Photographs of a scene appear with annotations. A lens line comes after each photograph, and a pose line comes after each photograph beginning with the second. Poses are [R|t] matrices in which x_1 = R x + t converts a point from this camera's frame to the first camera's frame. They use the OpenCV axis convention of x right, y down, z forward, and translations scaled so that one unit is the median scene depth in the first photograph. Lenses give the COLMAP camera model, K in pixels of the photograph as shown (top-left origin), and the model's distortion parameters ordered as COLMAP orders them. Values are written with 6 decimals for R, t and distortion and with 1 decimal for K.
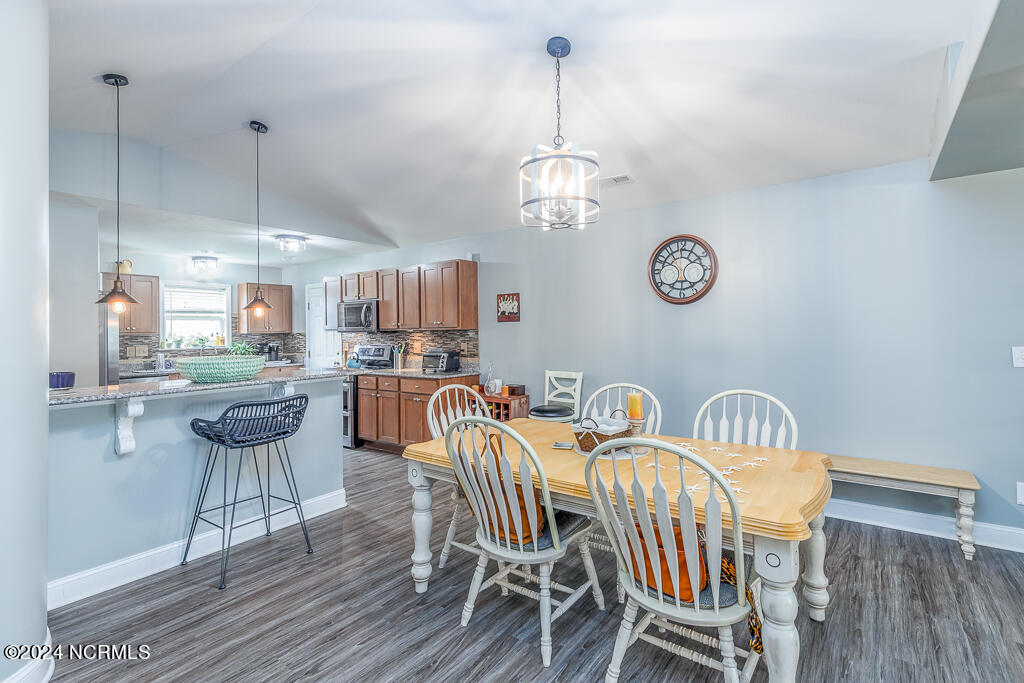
lens RADIAL K [[465.1, 0, 515.1], [0, 465.1, 334.1], [0, 0, 1]] dist [0.012699, -0.000062]
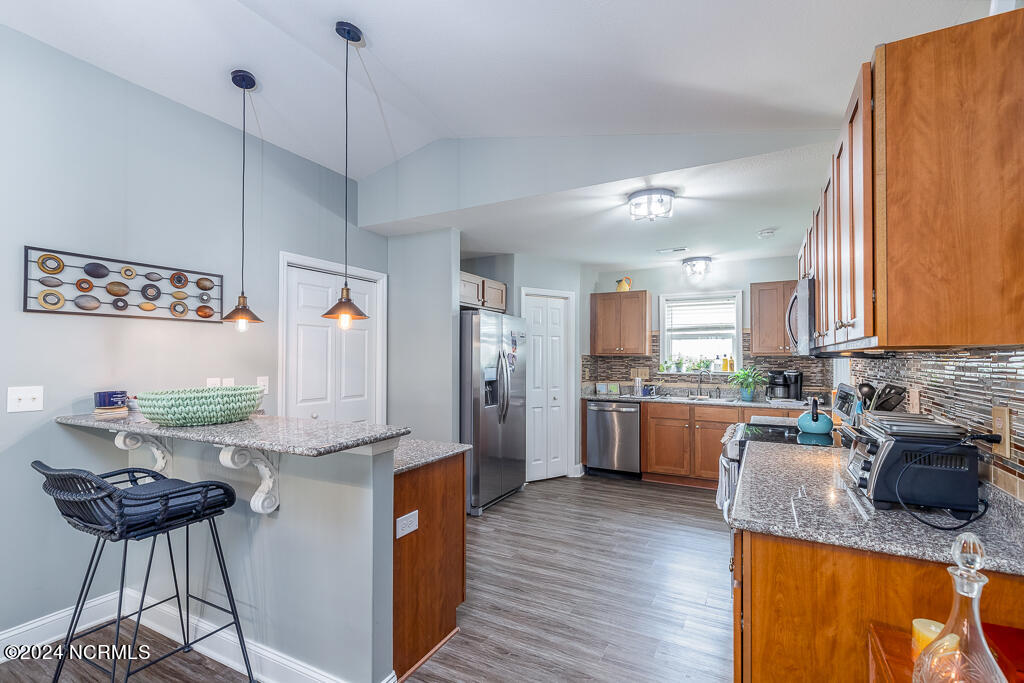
lens RADIAL K [[465.1, 0, 516.1], [0, 465.1, 346.2], [0, 0, 1]] dist [0.012699, -0.000062]
pose [[0.131318, -0.011603, -0.991272, 0.105871], [-0.010024, 0.999865, -0.013031, -0.004379], [0.991290, 0.011648, 0.131183, 0.783437]]
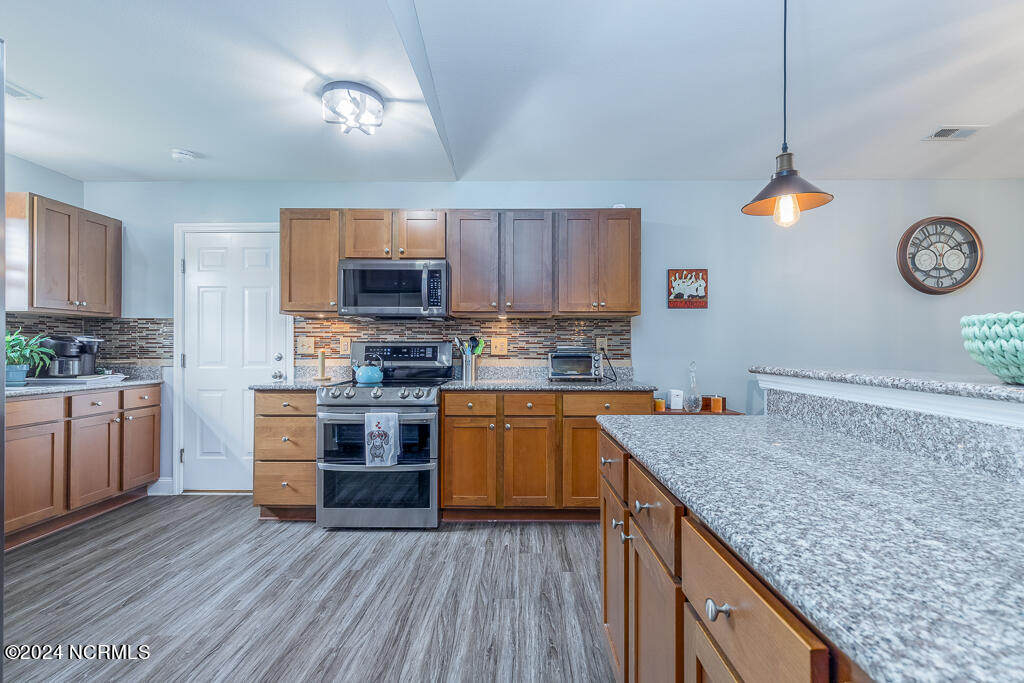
lens RADIAL K [[465.1, 0, 512.7], [0, 465.1, 347.4], [0, 0, 1]] dist [0.012699, -0.000062]
pose [[0.823106, 0.015719, 0.567670, -0.635658], [-0.011296, 0.999872, -0.011307, 0.044503], [-0.567775, 0.002895, 0.823179, 0.552634]]
